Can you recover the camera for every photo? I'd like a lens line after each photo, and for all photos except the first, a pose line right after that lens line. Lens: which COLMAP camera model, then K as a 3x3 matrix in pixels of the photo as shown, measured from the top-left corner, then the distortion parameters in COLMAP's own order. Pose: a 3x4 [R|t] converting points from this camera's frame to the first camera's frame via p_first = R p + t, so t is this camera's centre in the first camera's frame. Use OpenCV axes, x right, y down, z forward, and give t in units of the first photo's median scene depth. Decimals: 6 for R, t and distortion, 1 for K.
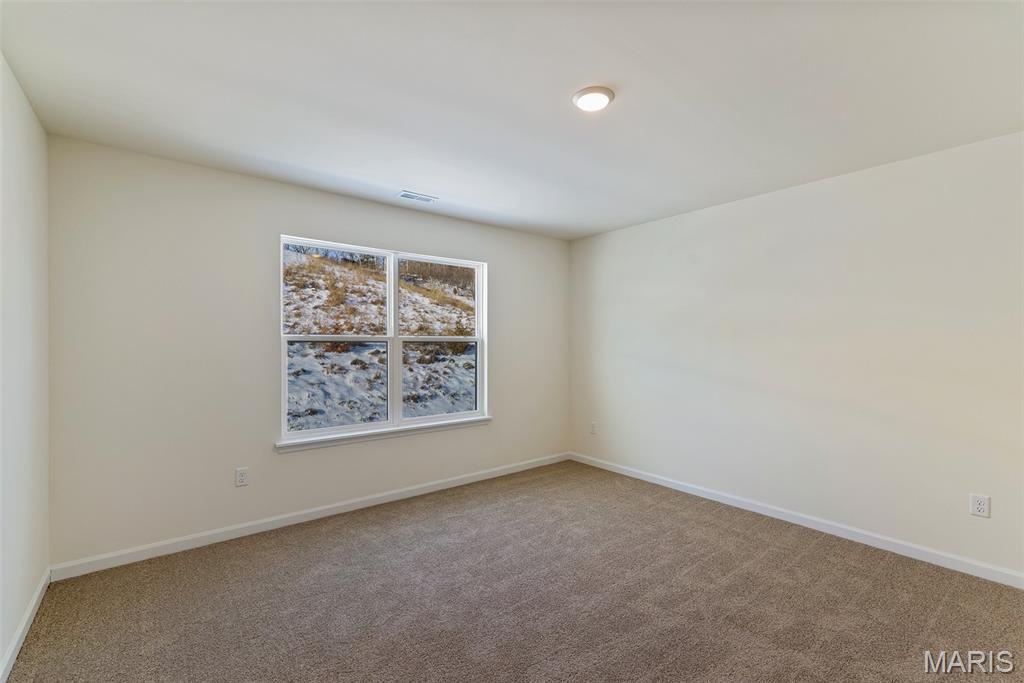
lens RADIAL K [[443.0, 0, 502.7], [0, 443.0, 336.4], [0, 0, 1]] dist [0.005395, 0.000701]
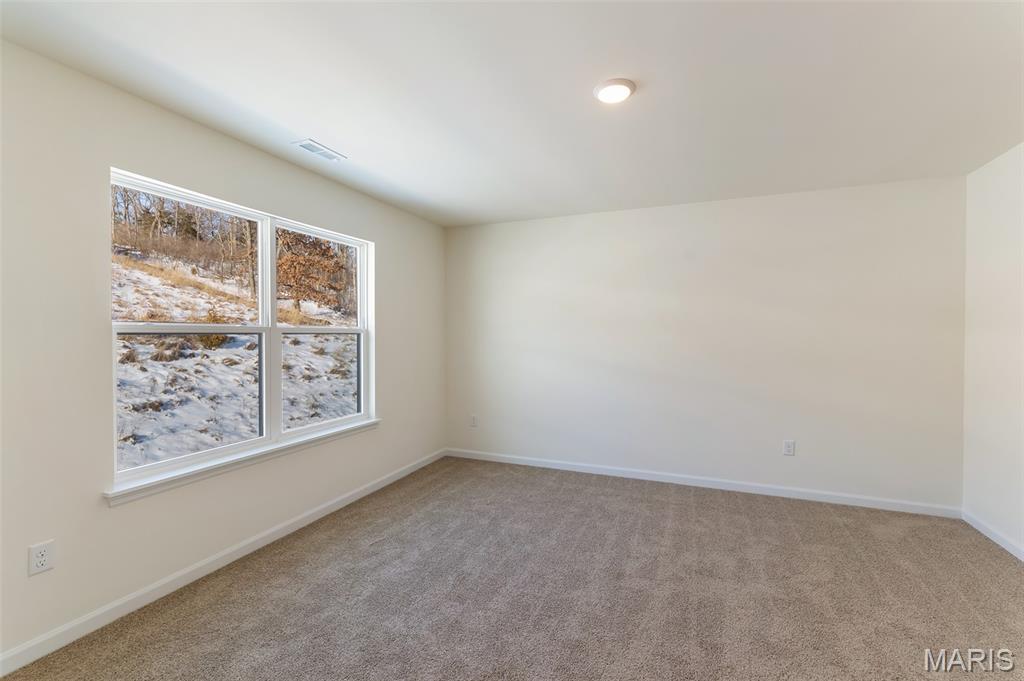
lens RADIAL K [[443.0, 0, 503.8], [0, 443.0, 332.6], [0, 0, 1]] dist [0.005395, 0.000701]
pose [[0.871892, 0.000974, 0.489697, -0.237013], [-0.006410, 0.999935, 0.009423, 0.000665], [-0.489656, -0.011355, 0.871842, 0.116402]]
